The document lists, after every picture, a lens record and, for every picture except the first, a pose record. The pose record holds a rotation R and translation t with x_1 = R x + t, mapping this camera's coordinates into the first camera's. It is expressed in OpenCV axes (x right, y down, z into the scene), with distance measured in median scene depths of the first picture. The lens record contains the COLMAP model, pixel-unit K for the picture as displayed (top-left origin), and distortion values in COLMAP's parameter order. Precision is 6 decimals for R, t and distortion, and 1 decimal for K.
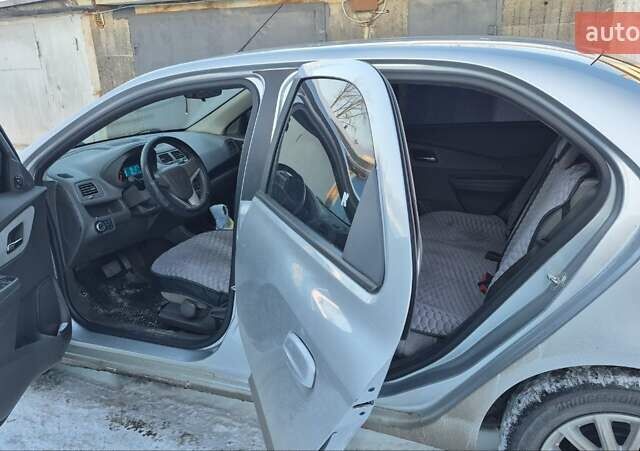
lens RADIAL K [[573.8, 0, 320.0], [0, 573.8, 225.5], [0, 0, 1]] dist [0.135923, -0.191307]
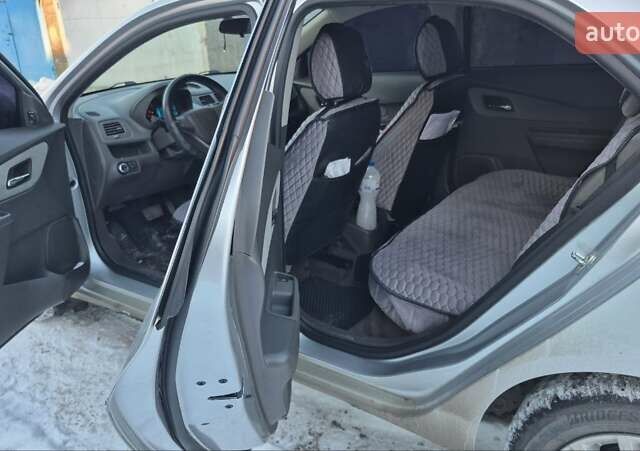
lens RADIAL K [[573.8, 0, 320.0], [0, 573.8, 225.5], [0, 0, 1]] dist [0.135923, -0.191307]
pose [[0.974409, 0.067050, -0.214550, 0.191716], [-0.050371, 0.995335, 0.082287, 0.001678], [0.219067, -0.069374, 0.973240, 0.144650]]
